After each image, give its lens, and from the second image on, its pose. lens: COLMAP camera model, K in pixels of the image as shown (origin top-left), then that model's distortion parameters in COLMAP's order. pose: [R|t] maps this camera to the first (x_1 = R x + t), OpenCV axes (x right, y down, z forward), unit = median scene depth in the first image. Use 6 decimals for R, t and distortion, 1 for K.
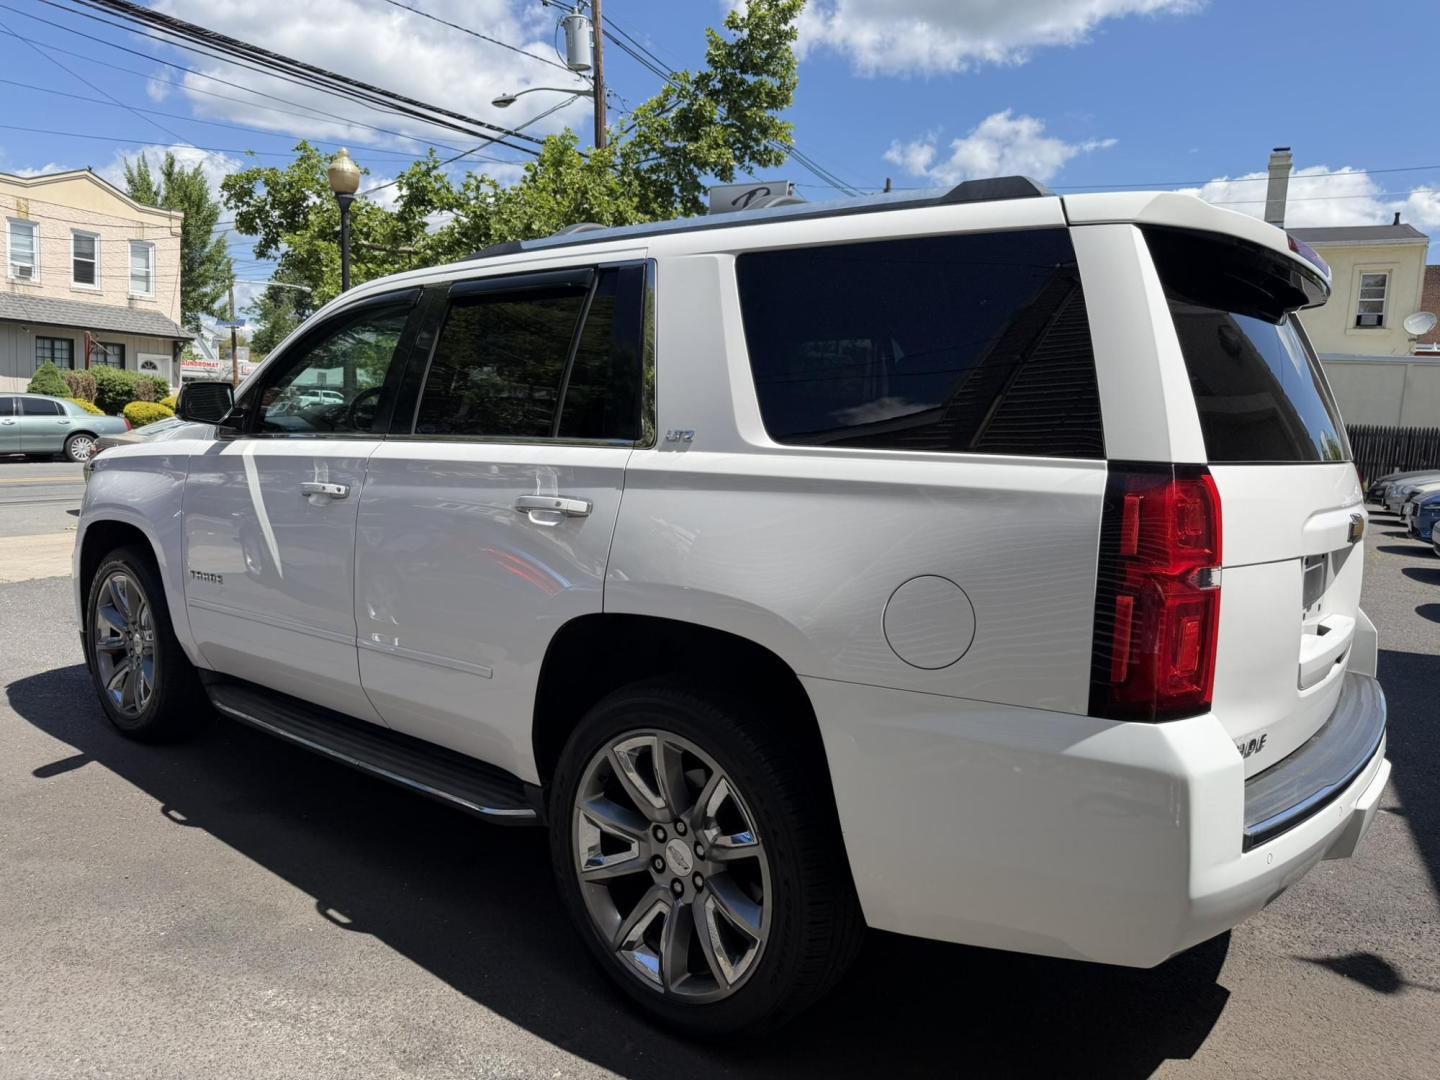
lens RADIAL K [[1066.6, 0, 713.7], [0, 1066.6, 548.1], [0, 0, 1]] dist [-0.000723, -0.006864]
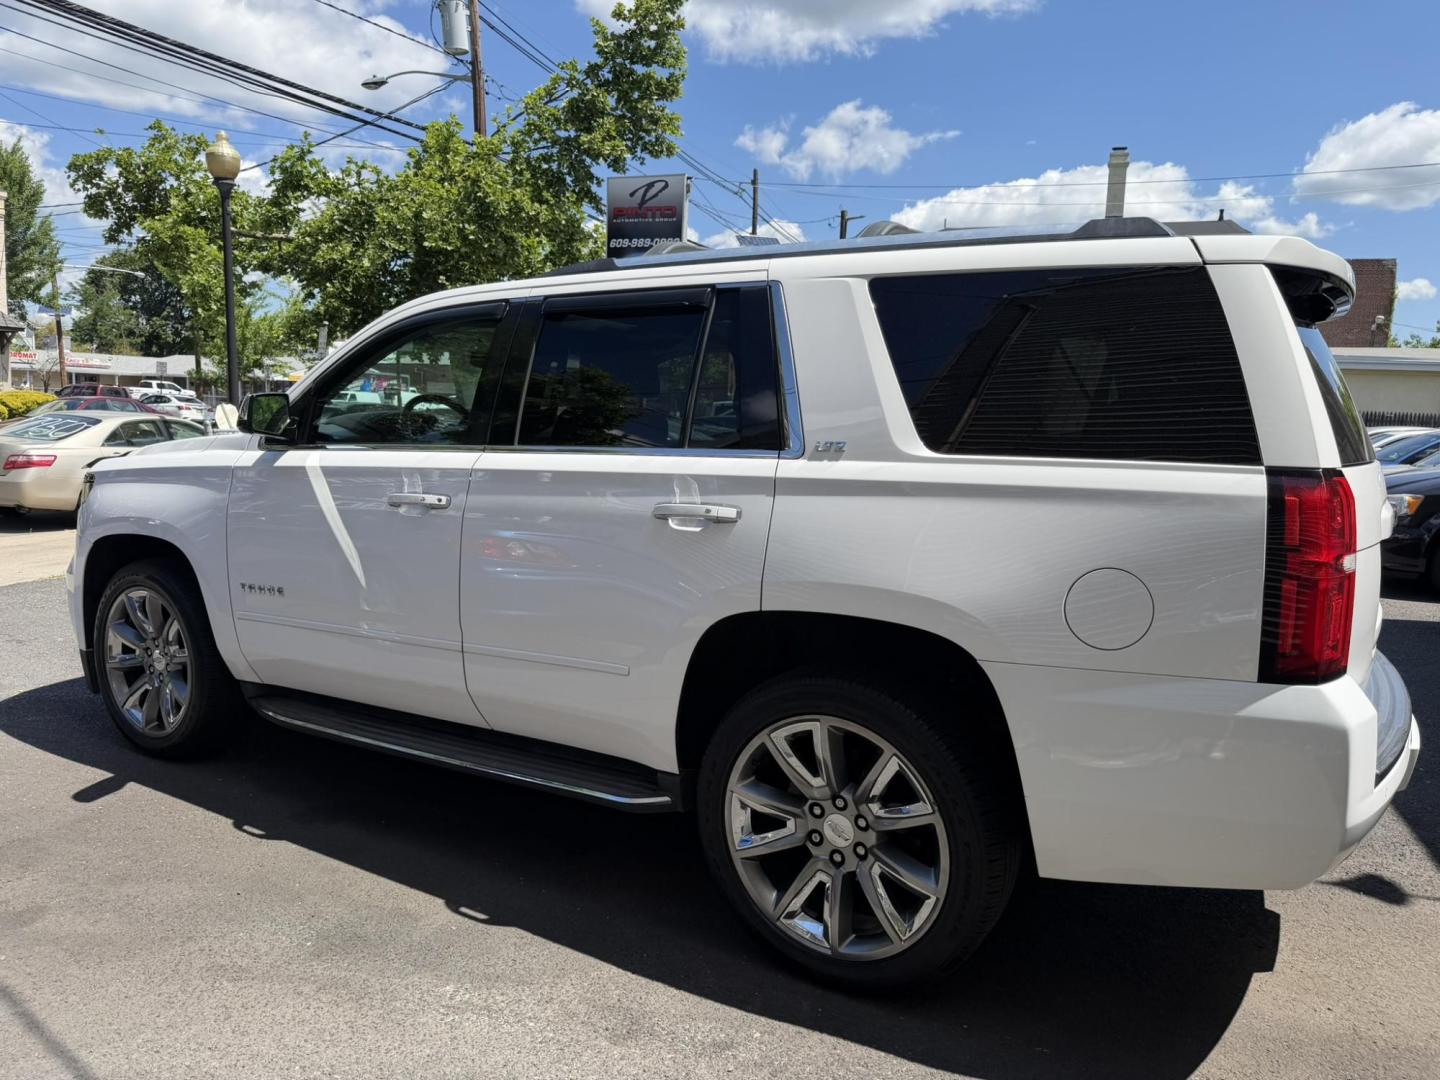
lens RADIAL K [[1066.9, 0, 722.0], [0, 1066.9, 543.4], [0, 0, 1]] dist [0.004287, -0.013427]
pose [[0.989454, -0.032494, 0.141157, -0.171671], [0.031124, 0.999445, 0.011903, -0.012816], [-0.141465, -0.007385, 0.989916, -0.039638]]
